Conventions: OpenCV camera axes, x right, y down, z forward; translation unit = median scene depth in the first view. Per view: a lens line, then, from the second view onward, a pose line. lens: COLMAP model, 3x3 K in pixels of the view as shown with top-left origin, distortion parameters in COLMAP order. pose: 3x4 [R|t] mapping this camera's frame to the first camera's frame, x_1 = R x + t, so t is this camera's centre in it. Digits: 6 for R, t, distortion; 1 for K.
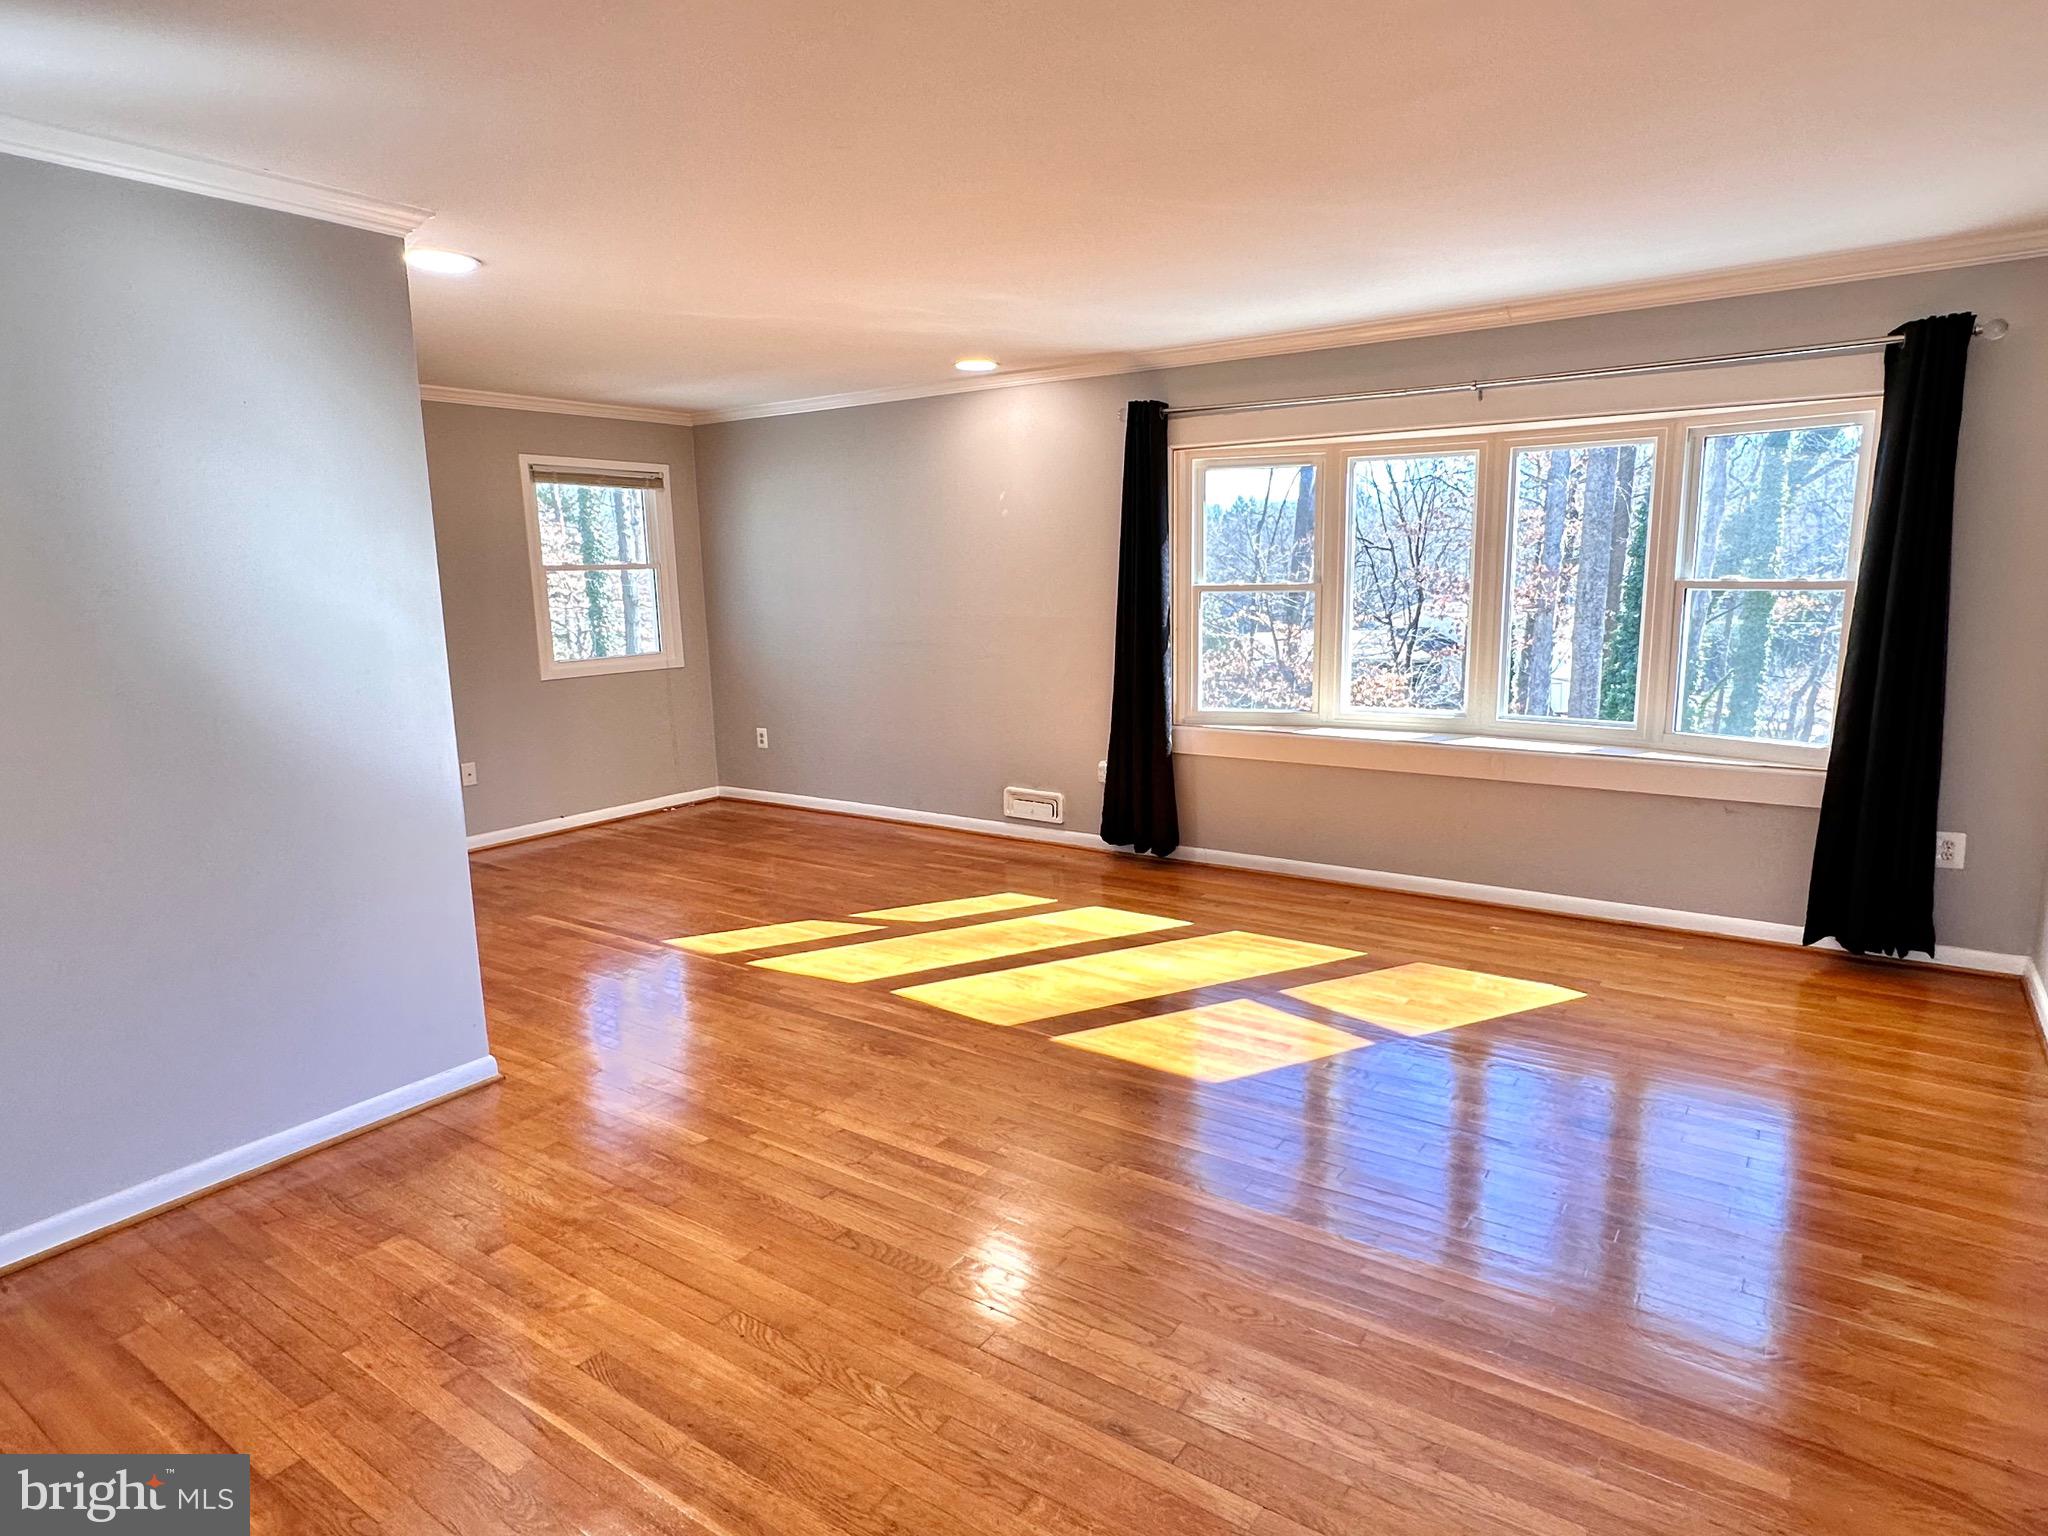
lens RADIAL K [[1167.1, 0, 1023.2], [0, 1167.1, 769.2], [0, 0, 1]] dist [-0.016216, 0.007152]
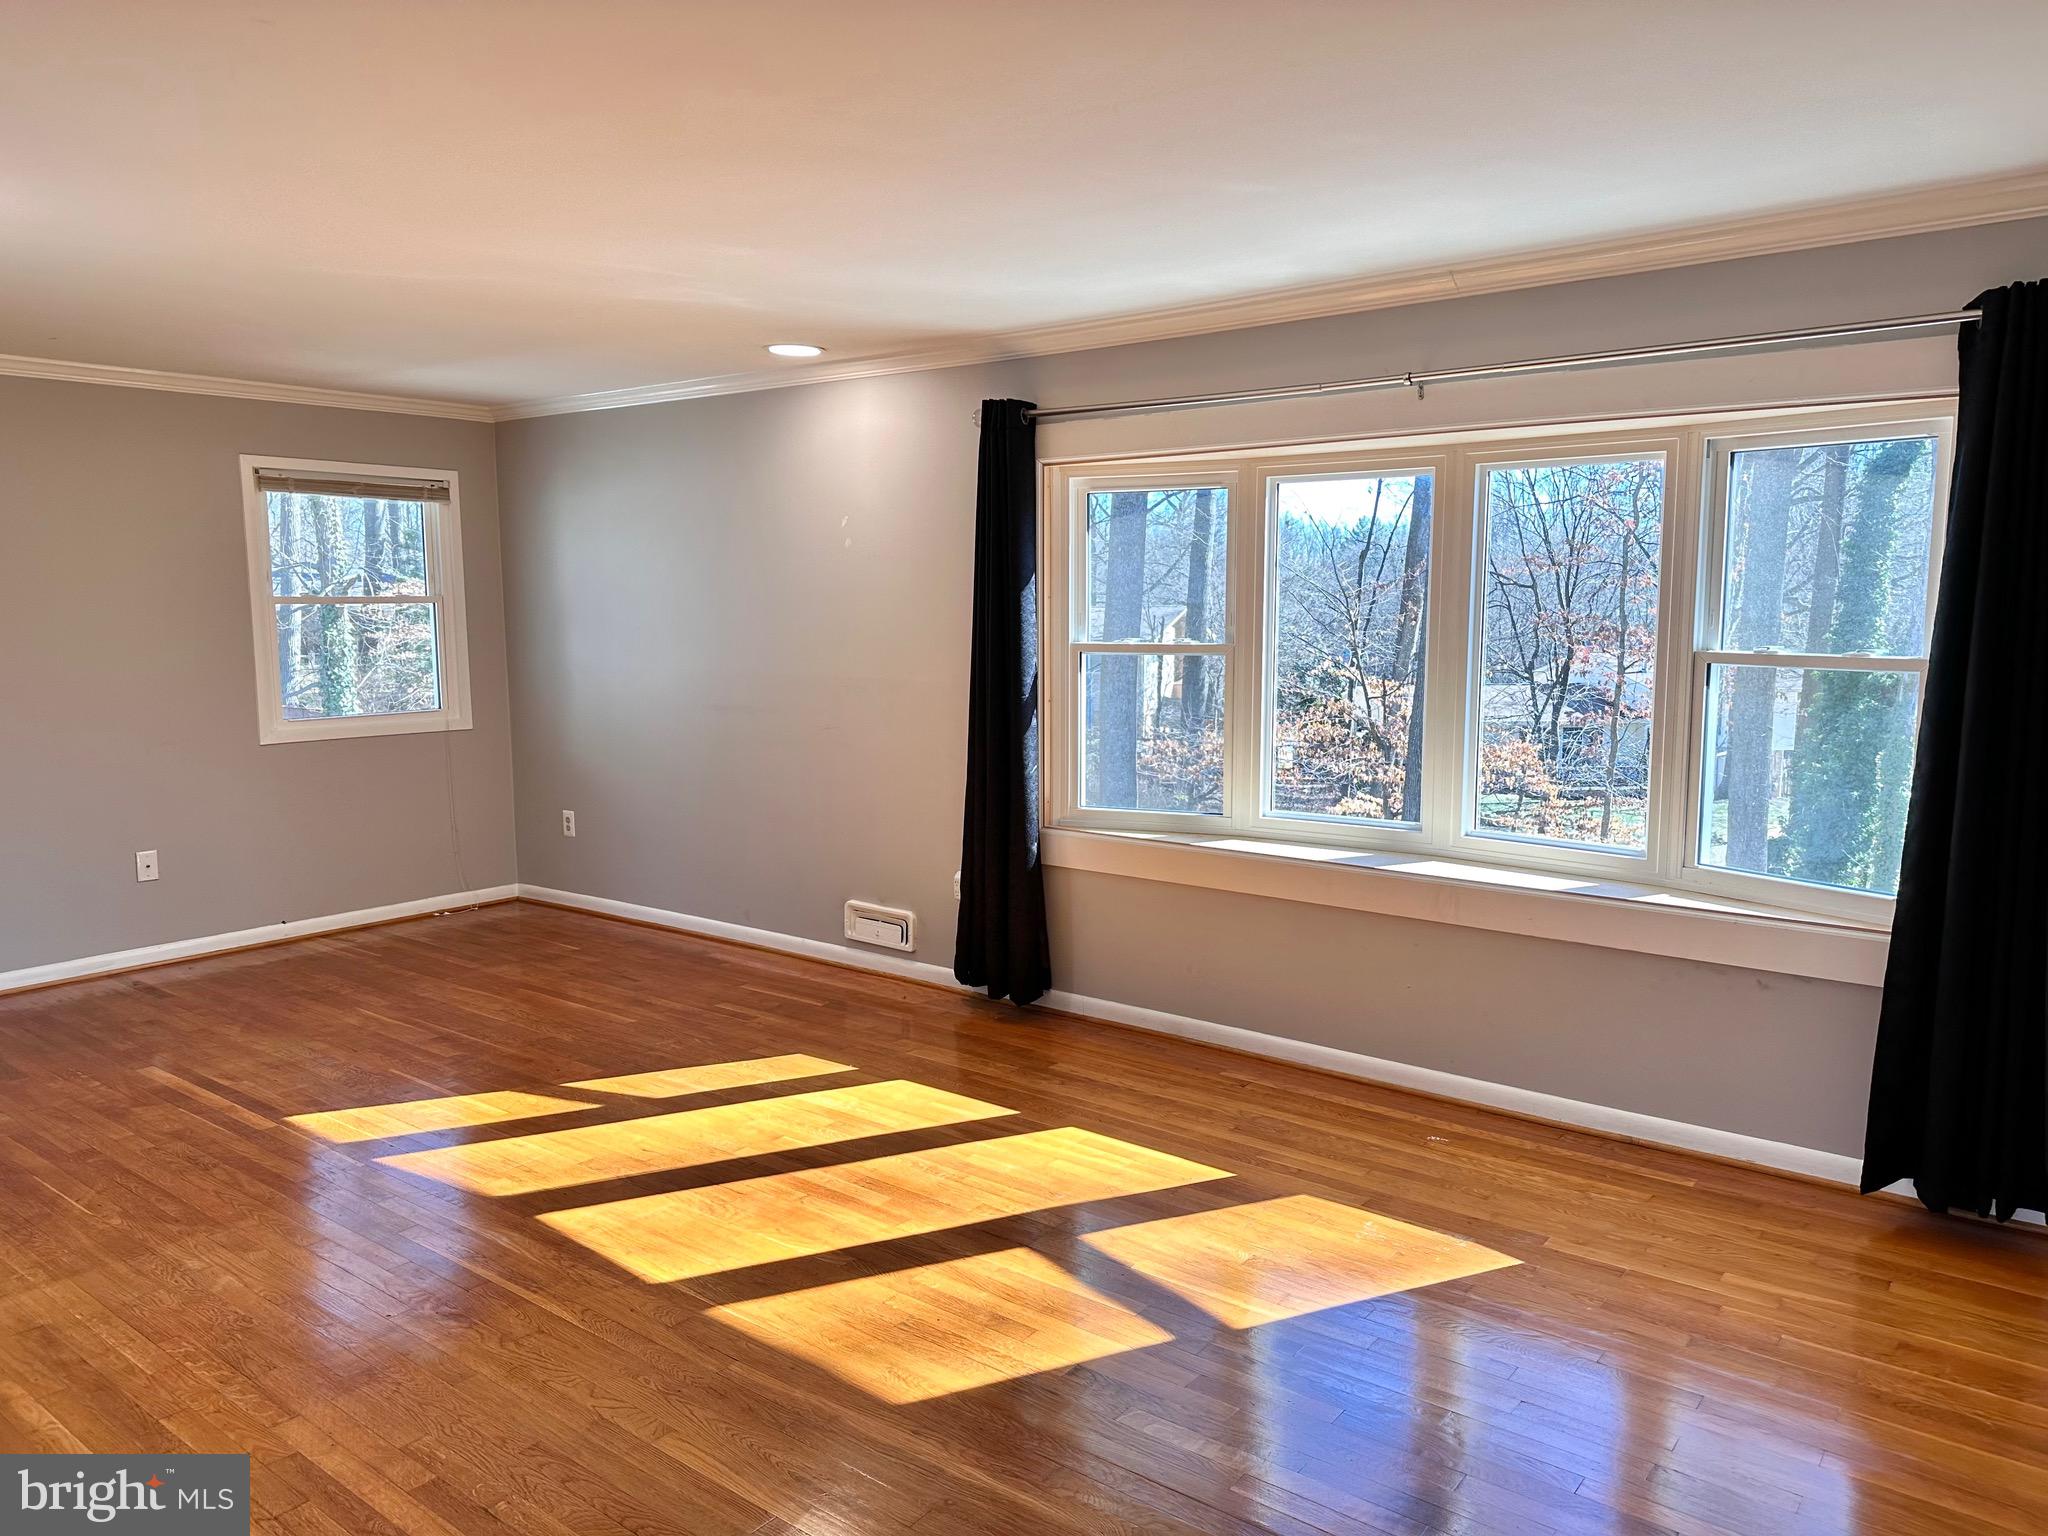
lens RADIAL K [[1418.2, 0, 1025.8], [0, 1418.2, 756.9], [0, 0, 1]] dist [0.036565, -0.043785]
pose [[0.998406, 0.021955, -0.051988, 0.170946], [-0.024901, 0.998080, -0.056714, -0.032933], [0.050643, 0.057918, 0.997036, 0.097962]]
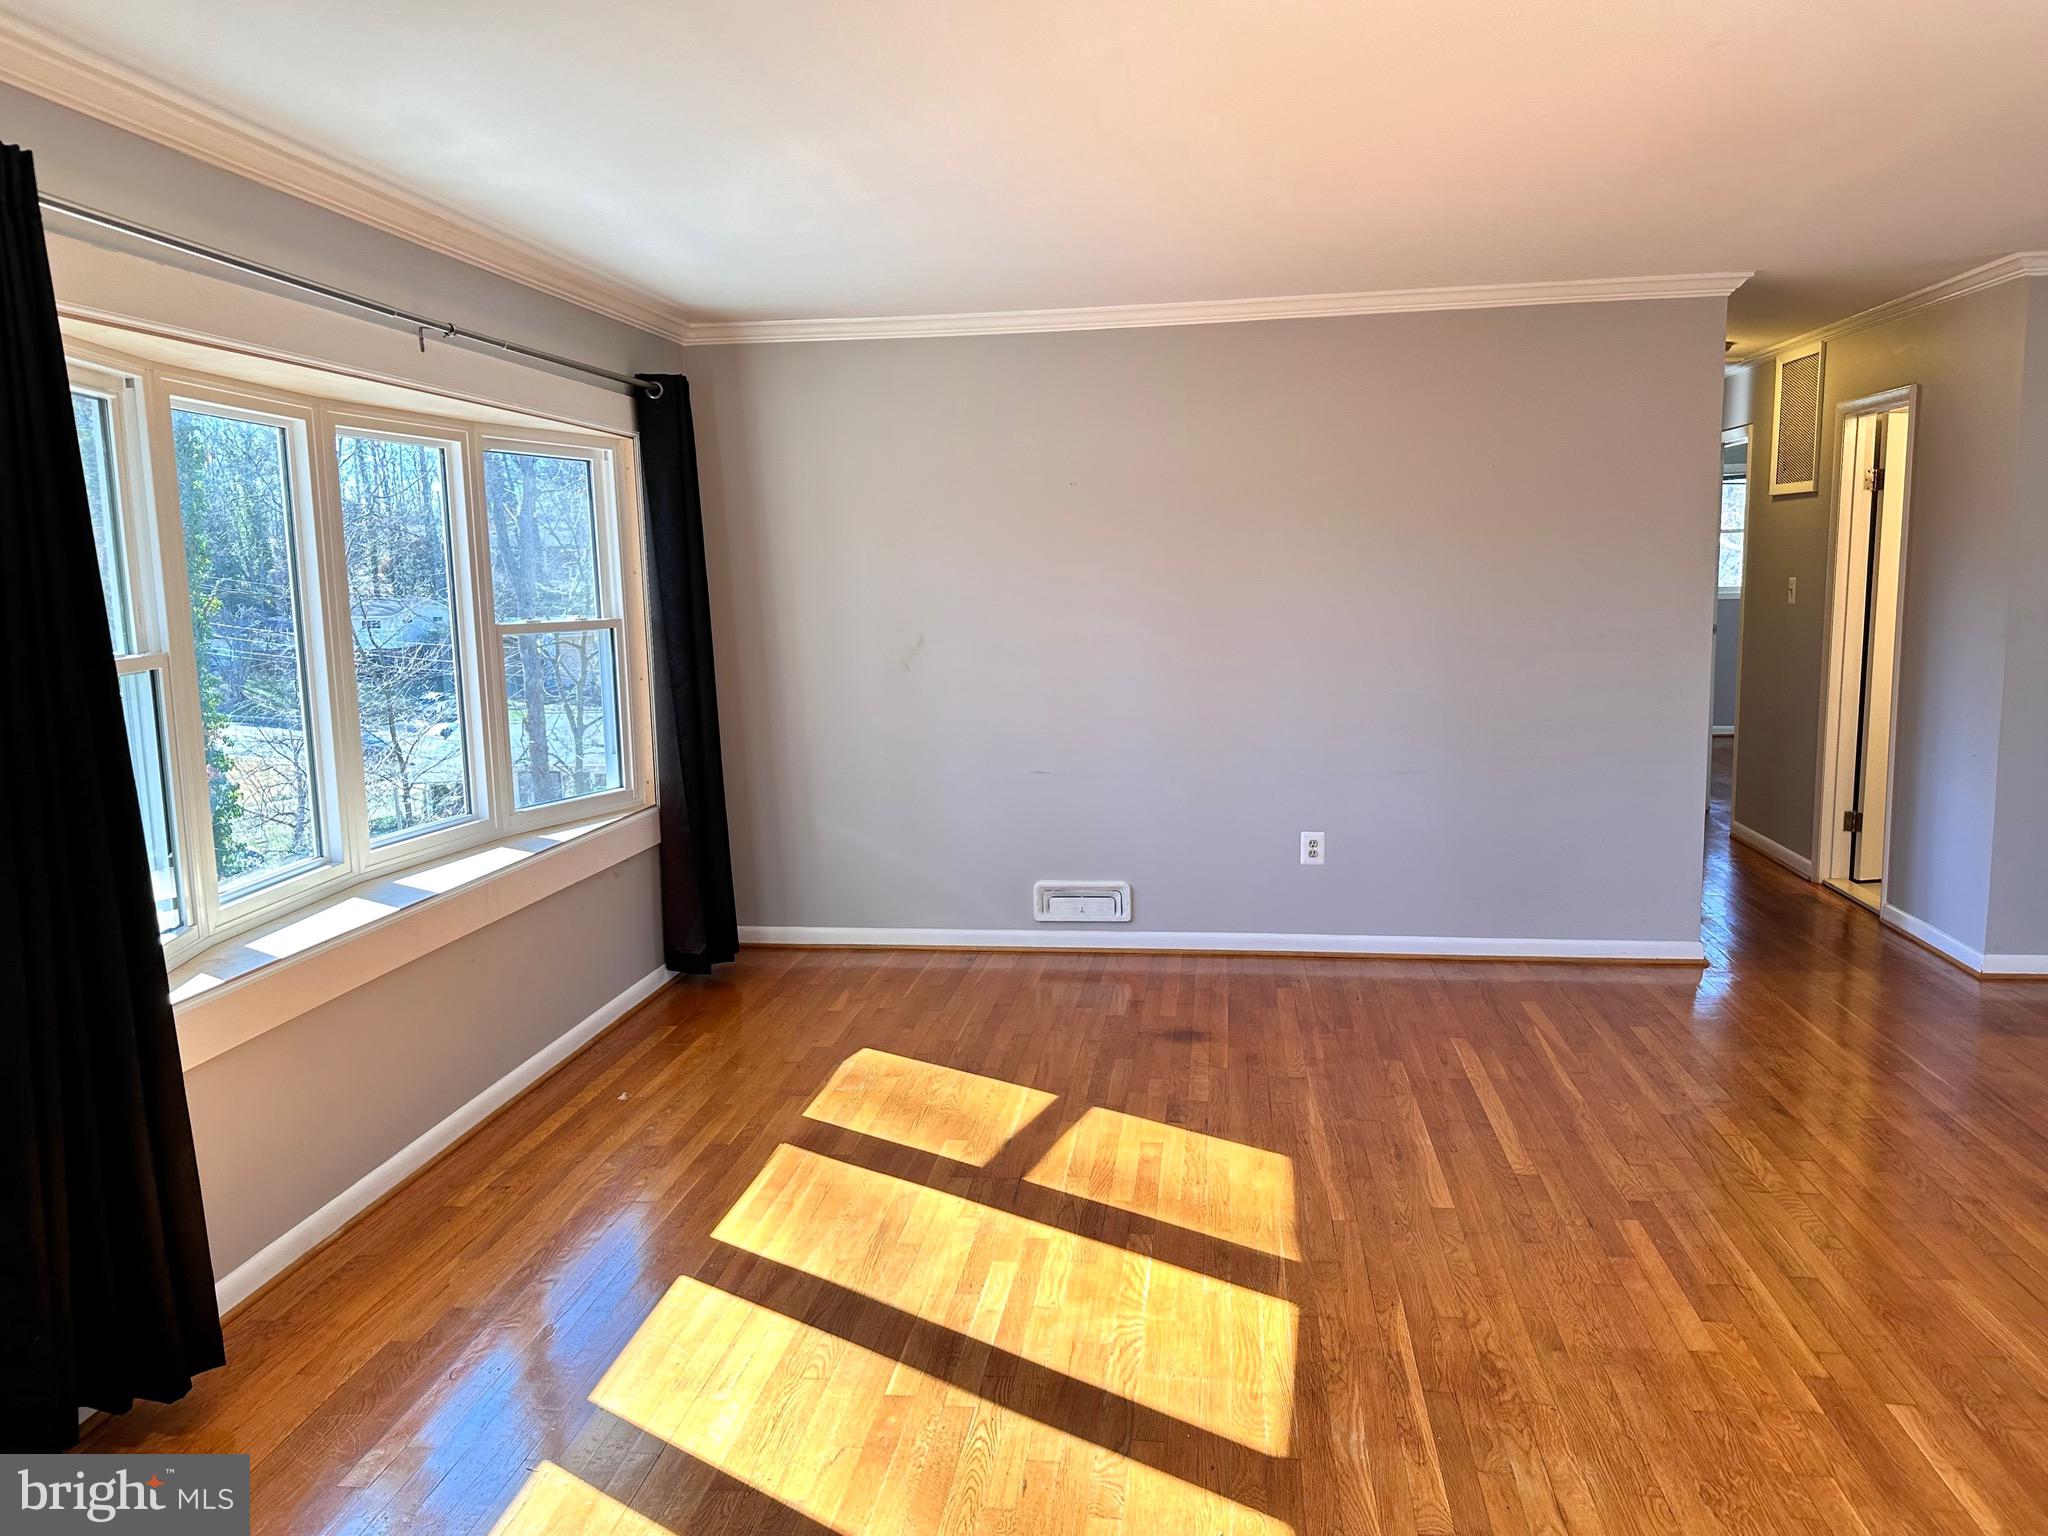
lens RADIAL K [[1453.8, 0, 1028.7], [0, 1453.8, 774.8], [0, 0, 1]] dist [0.026959, -0.016530]
pose [[-0.450329, -0.101750, 0.887046, -0.430014], [0.184506, 0.961437, 0.203952, -0.169604], [-0.873591, 0.255510, -0.414189, 0.951976]]
